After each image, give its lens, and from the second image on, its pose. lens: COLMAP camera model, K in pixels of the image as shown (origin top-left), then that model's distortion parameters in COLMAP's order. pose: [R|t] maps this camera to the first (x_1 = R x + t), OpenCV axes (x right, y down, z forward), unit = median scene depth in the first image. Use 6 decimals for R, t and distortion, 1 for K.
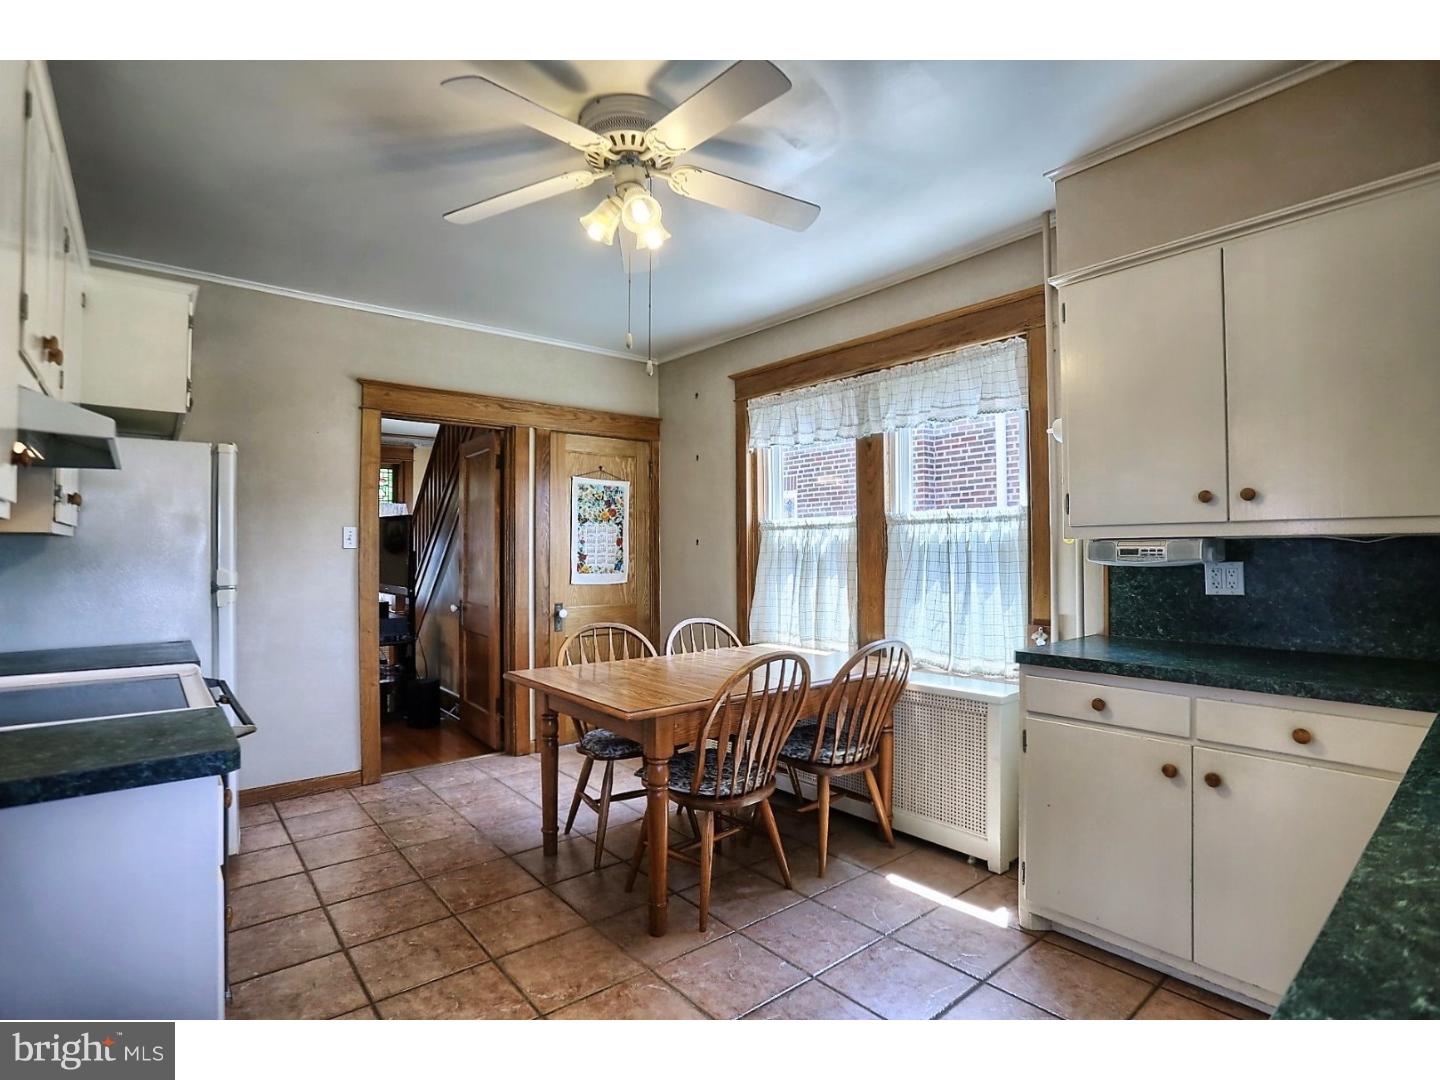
lens RADIAL K [[713.0, 0, 721.9], [0, 713.0, 542.6], [0, 0, 1]] dist [-0.079464, 0.039327]
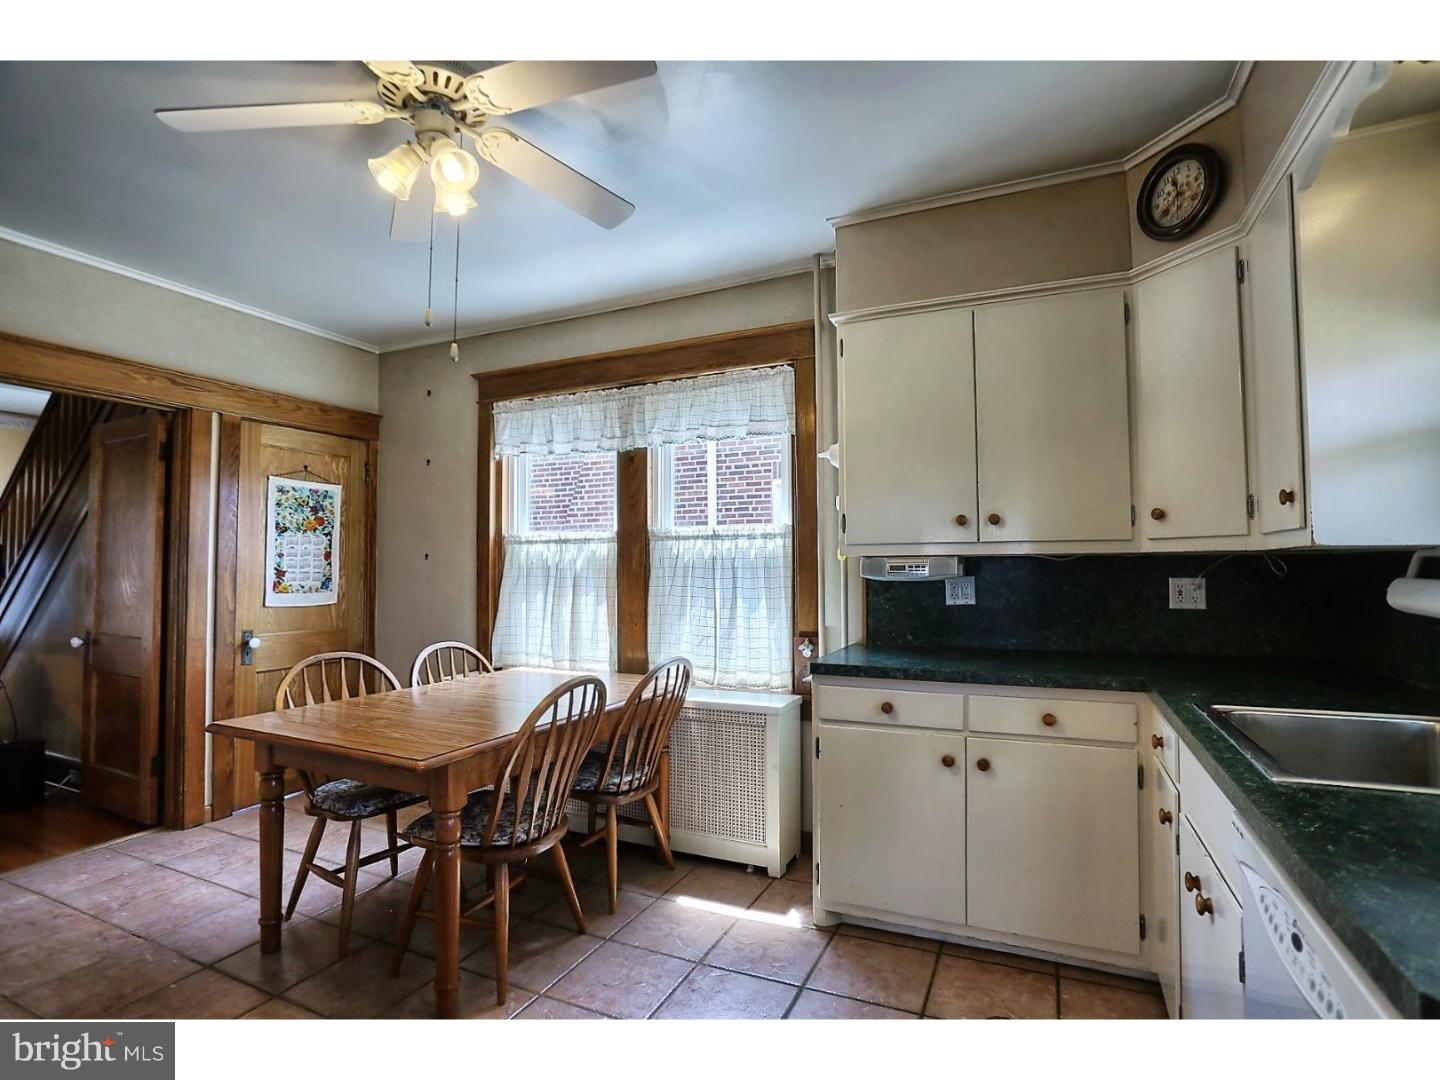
lens RADIAL K [[713.0, 0, 721.9], [0, 713.0, 542.6], [0, 0, 1]] dist [-0.079464, 0.039327]
pose [[0.902885, 0.014570, 0.429636, -0.120061], [-0.005104, 0.999718, -0.023176, 0.000498], [-0.429853, 0.018732, 0.902705, 0.072617]]
